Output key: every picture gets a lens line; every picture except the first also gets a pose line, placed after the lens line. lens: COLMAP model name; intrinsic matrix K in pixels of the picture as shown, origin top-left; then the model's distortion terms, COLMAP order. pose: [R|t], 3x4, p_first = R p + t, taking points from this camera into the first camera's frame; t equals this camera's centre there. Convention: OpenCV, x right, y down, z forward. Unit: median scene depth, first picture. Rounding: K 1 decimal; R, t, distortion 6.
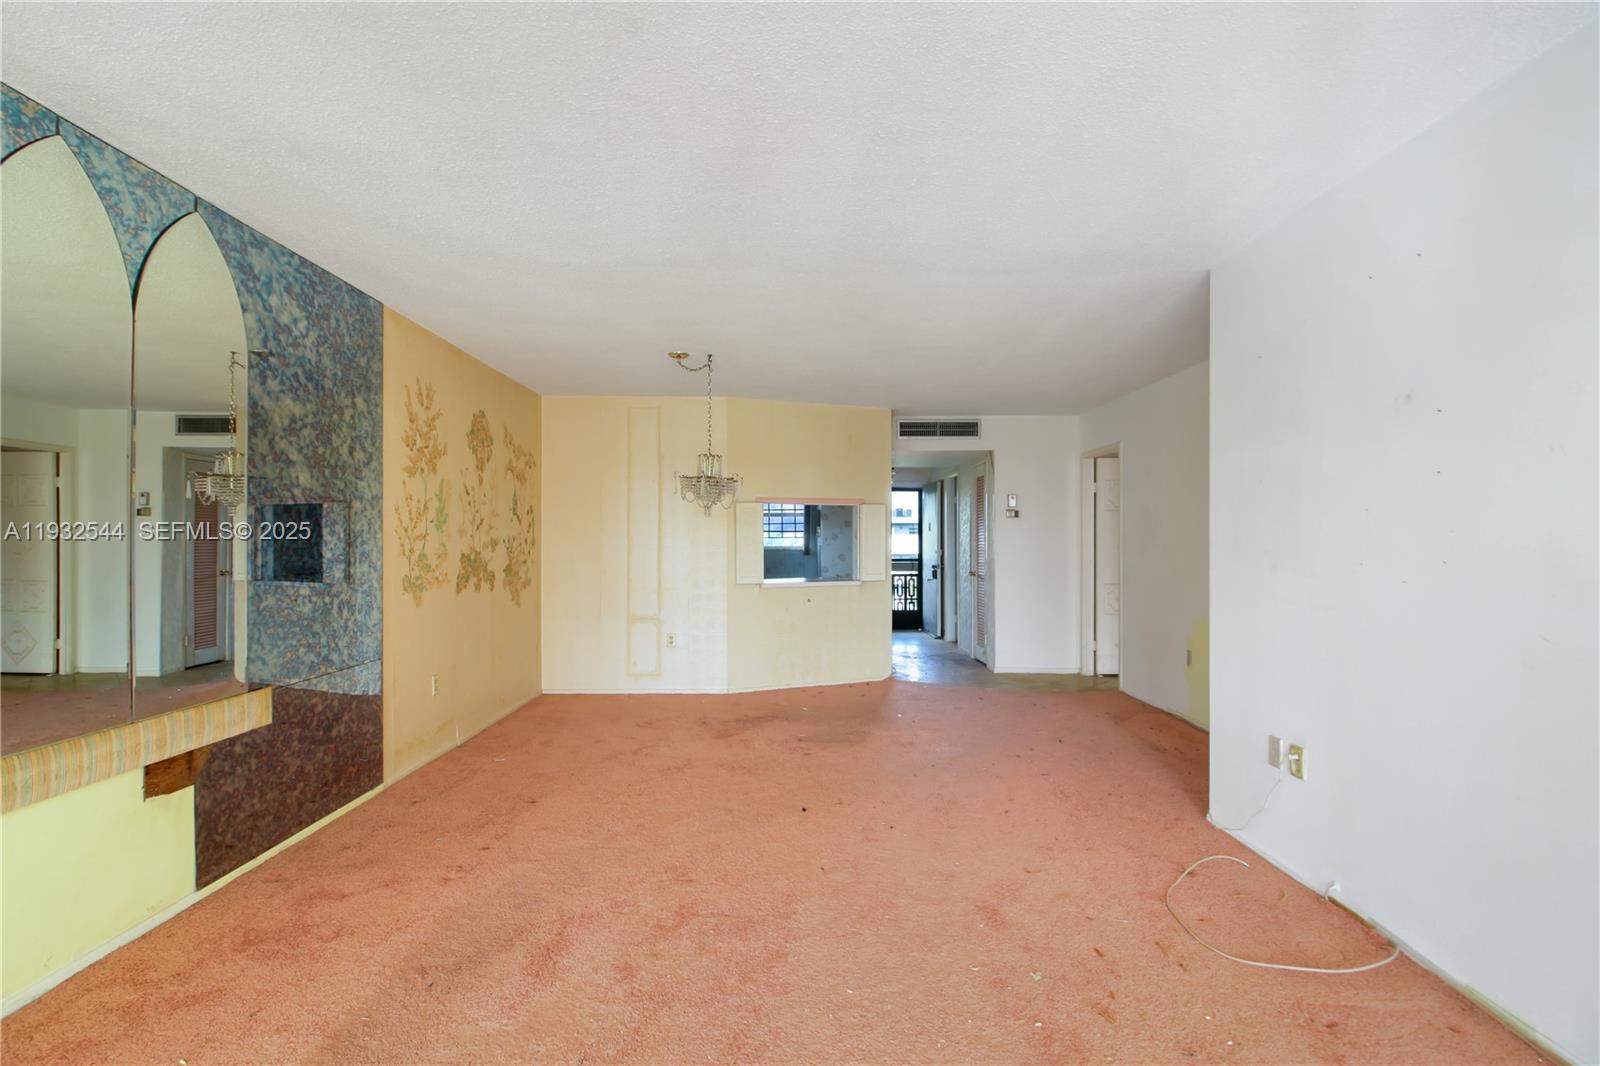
lens RADIAL K [[738.1, 0, 808.4], [0, 738.1, 537.4], [0, 0, 1]] dist [0.007879, -0.016357]
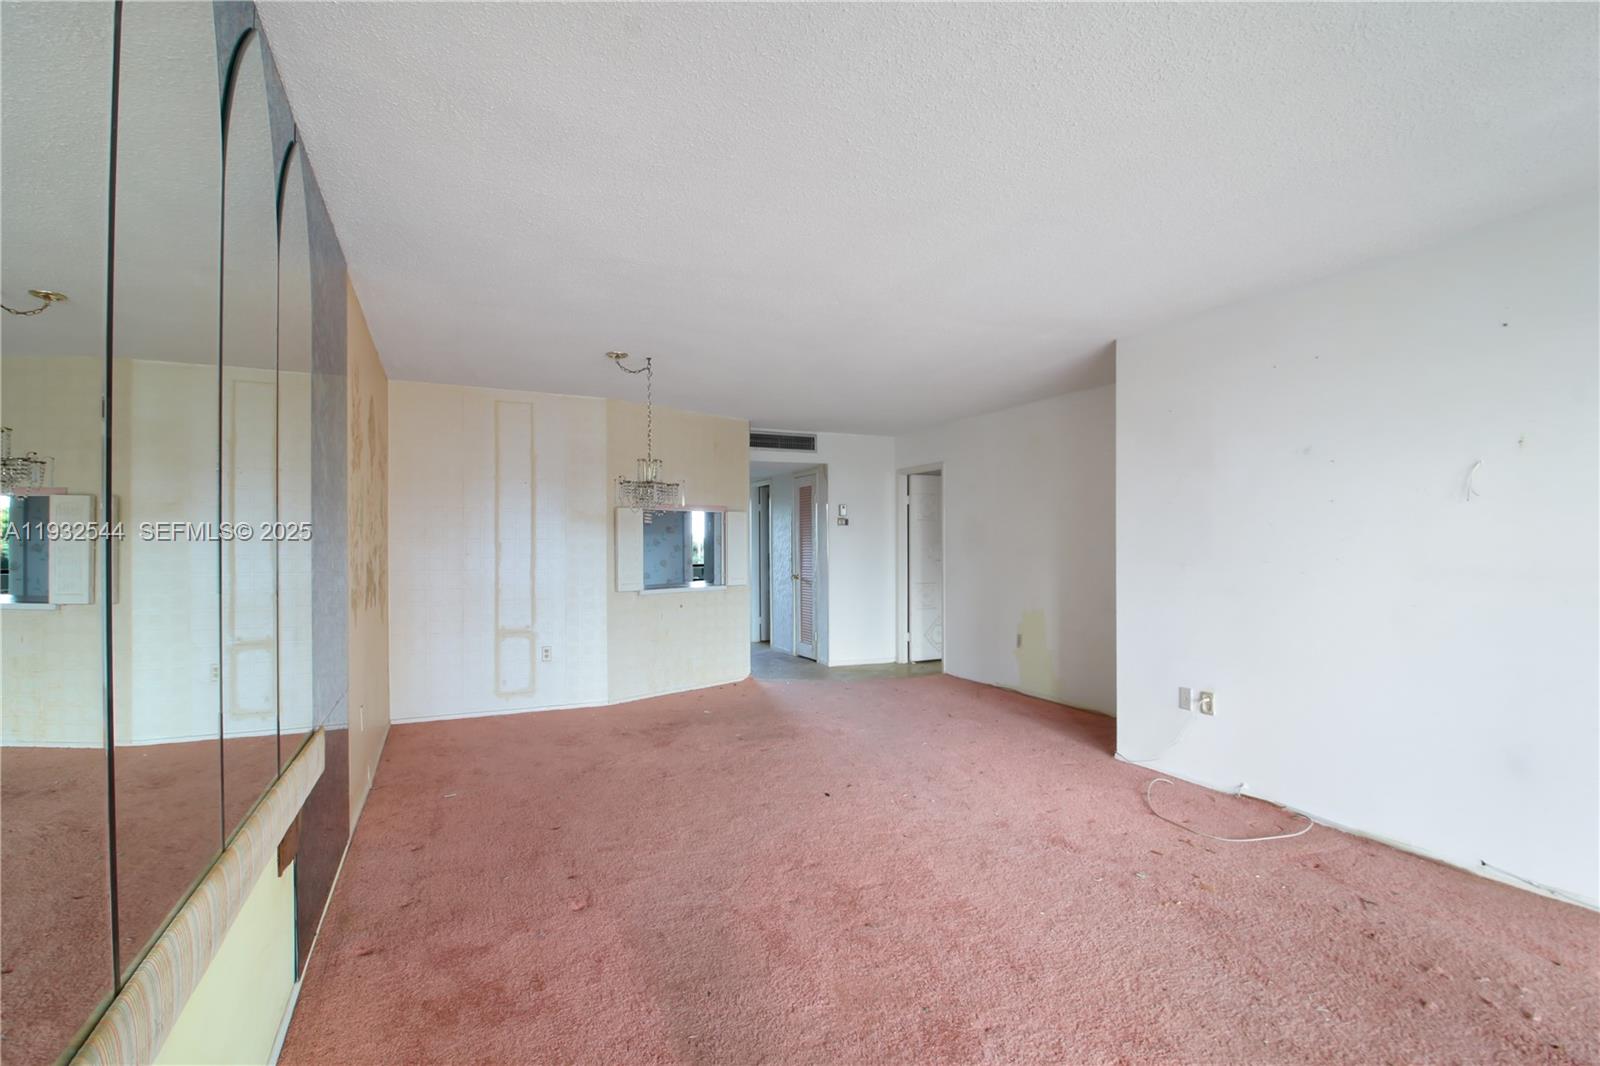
lens RADIAL K [[738.1, 0, 808.4], [0, 738.1, 537.4], [0, 0, 1]] dist [0.007879, -0.016357]
pose [[0.912726, 0.003127, 0.408560, -0.265619], [0.000087, 0.999969, -0.007849, -0.000035], [-0.408572, 0.007199, 0.912698, 0.011590]]
